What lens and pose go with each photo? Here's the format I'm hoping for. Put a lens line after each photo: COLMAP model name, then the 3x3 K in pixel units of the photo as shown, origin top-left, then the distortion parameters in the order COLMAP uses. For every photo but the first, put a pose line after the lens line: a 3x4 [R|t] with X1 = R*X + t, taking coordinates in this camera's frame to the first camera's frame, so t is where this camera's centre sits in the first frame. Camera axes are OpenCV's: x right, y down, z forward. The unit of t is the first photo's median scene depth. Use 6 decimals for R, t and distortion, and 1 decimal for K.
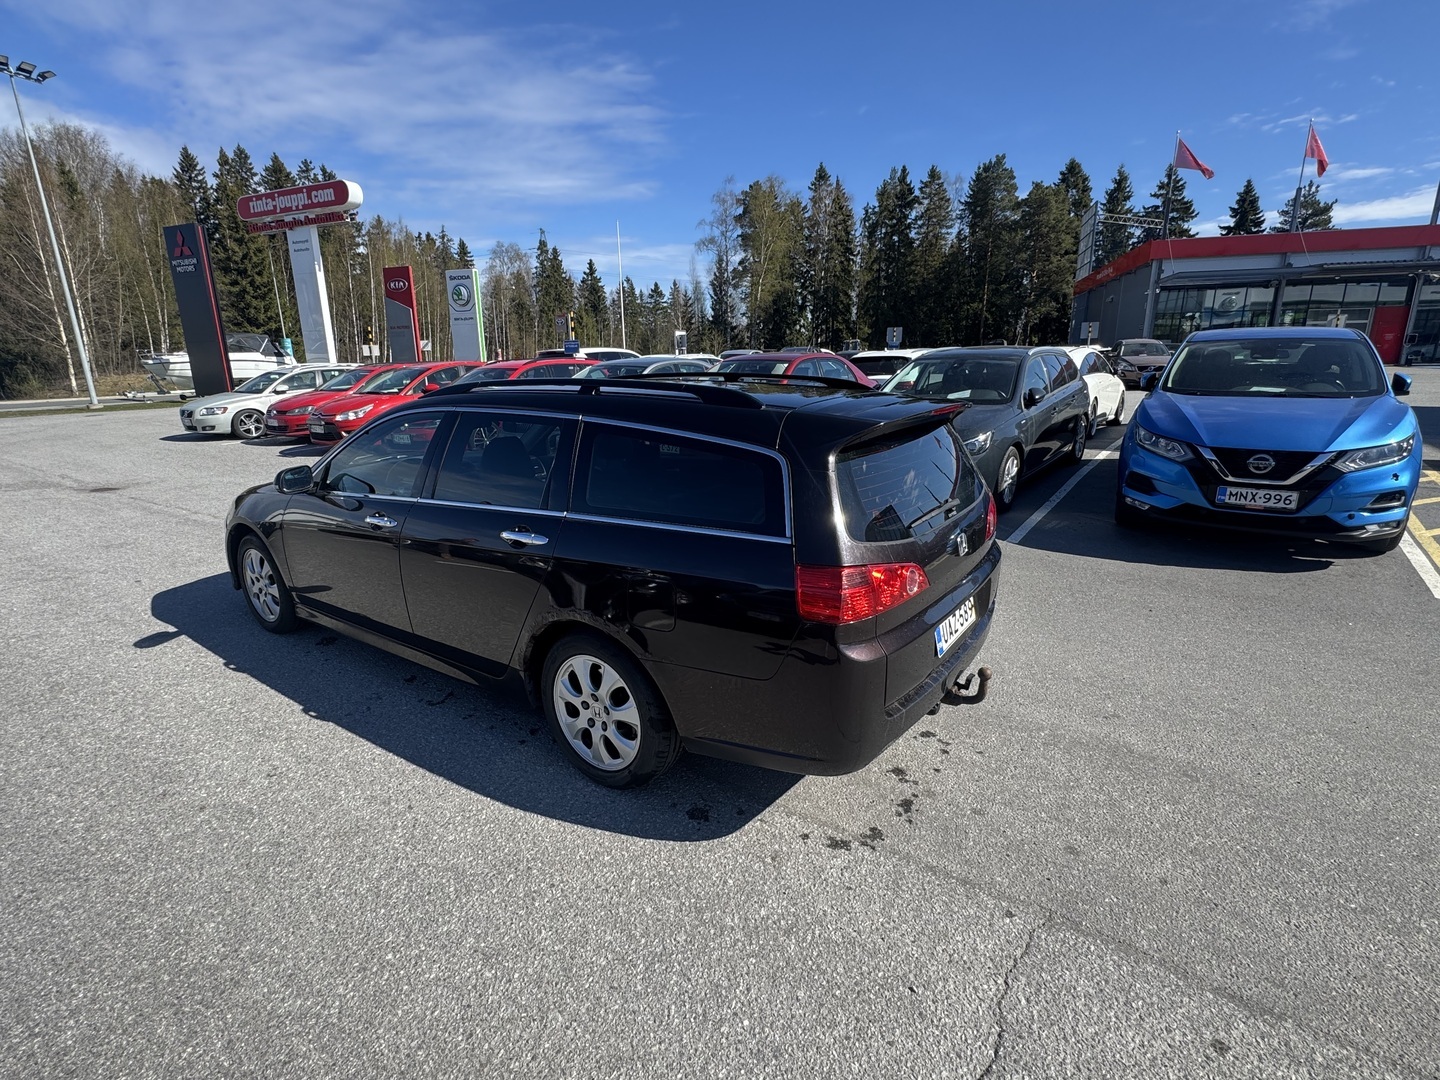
lens RADIAL K [[695.8, 0, 720.0], [0, 695.8, 540.0], [0, 0, 1]] dist [-0.000906, -0.001153]
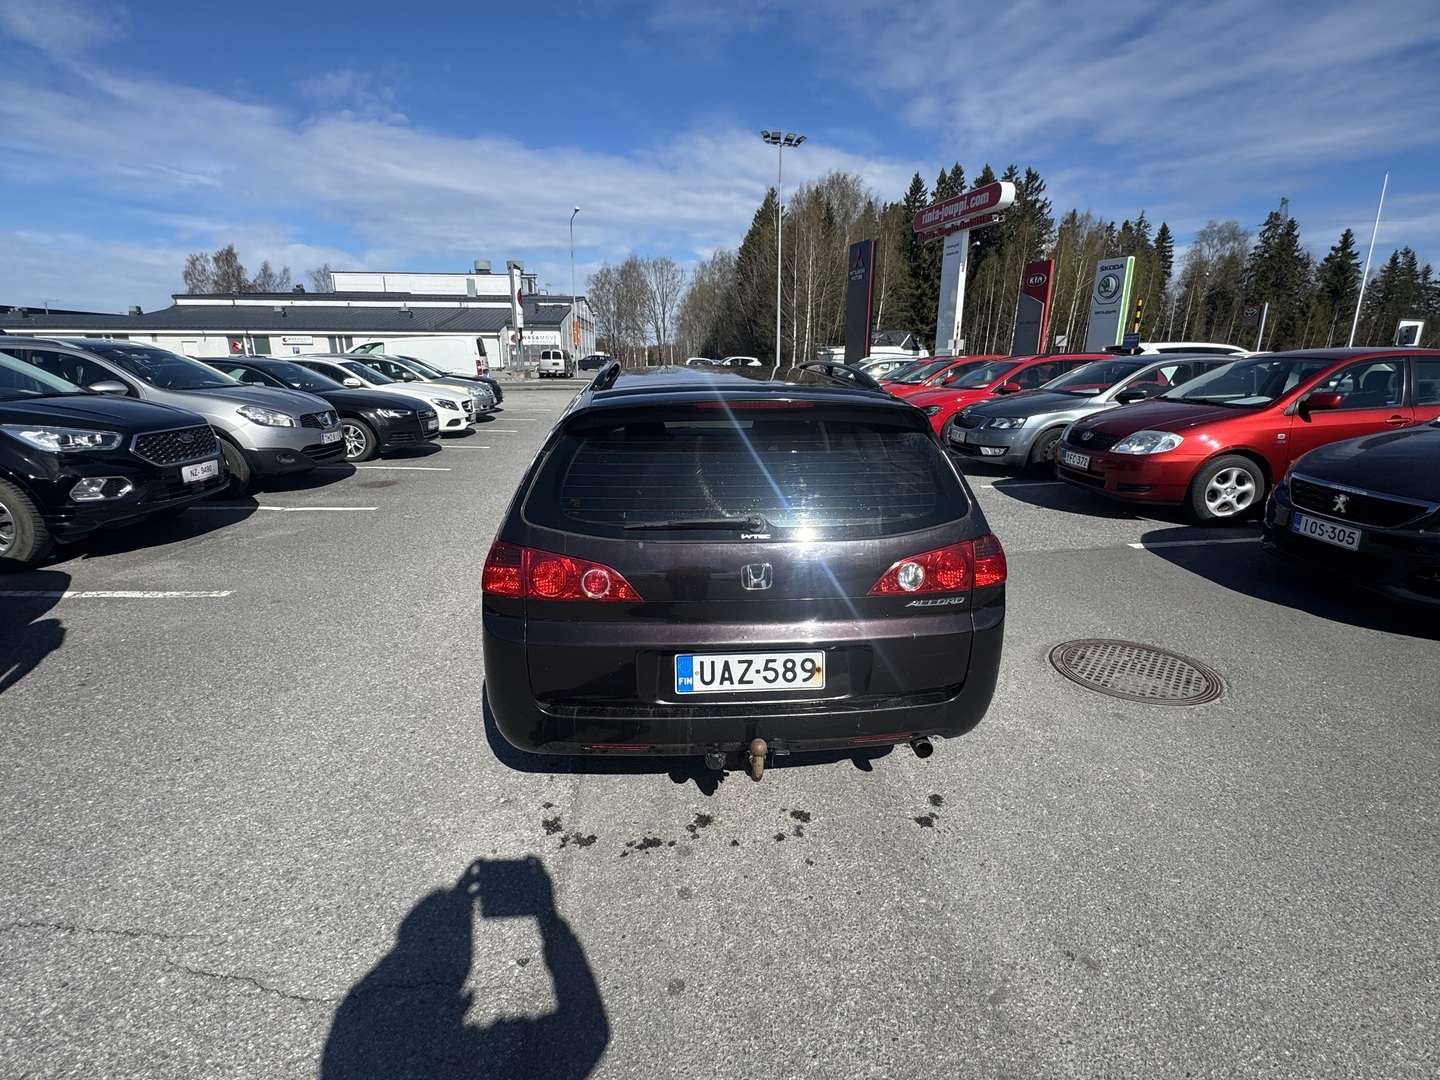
lens RADIAL K [[703.9, 0, 720.0], [0, 703.9, 540.0], [0, 0, 1]] dist [-0.006723, -0.000314]
pose [[0.631073, 0.209724, -0.746835, 0.033724], [-0.208302, 0.973215, 0.097281, -0.003693], [0.747233, 0.094175, 0.657855, 0.016402]]
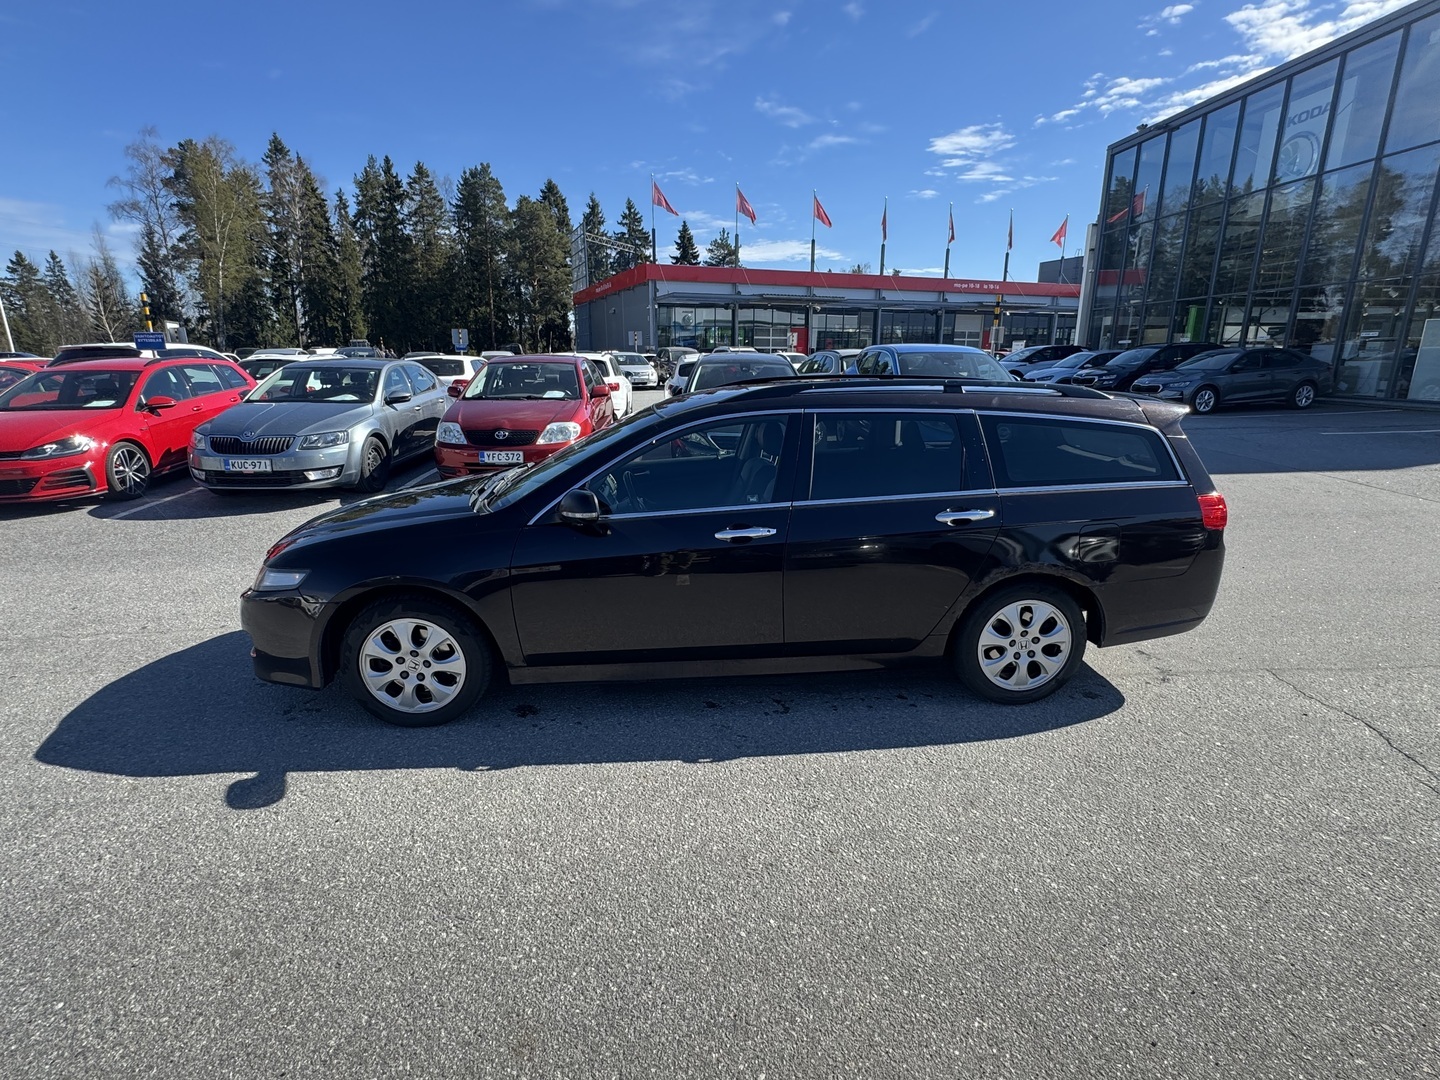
lens RADIAL K [[695.8, 0, 720.0], [0, 695.8, 540.0], [0, 0, 1]] dist [-0.000906, -0.001153]
pose [[0.768651, -0.148988, 0.622076, -0.051345], [0.151473, 0.987232, 0.049279, -0.003206], [-0.621476, 0.056350, 0.781404, 0.013335]]
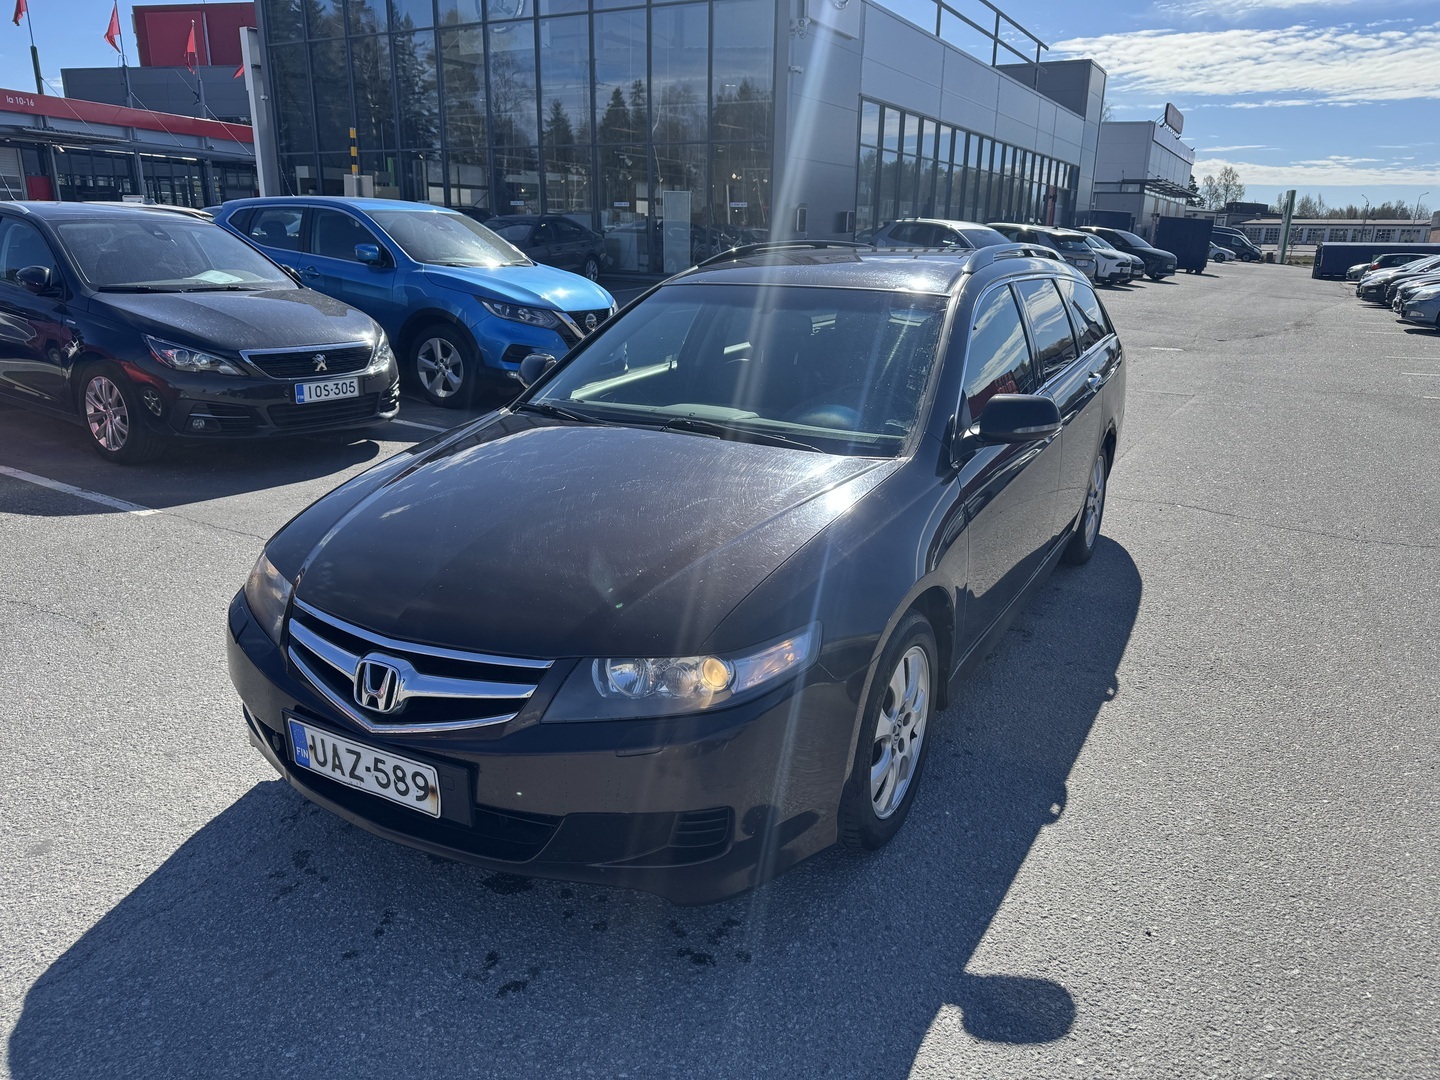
lens RADIAL K [[1022.7, 0, 720.0], [0, 1022.7, 540.0], [0, 0, 1]] dist [0.005827, 0.000758]
pose [[-0.096653, -0.270975, 0.957722, -0.073714], [0.237103, 0.928257, 0.286567, -0.014954], [-0.966665, 0.254776, -0.025470, 0.066358]]
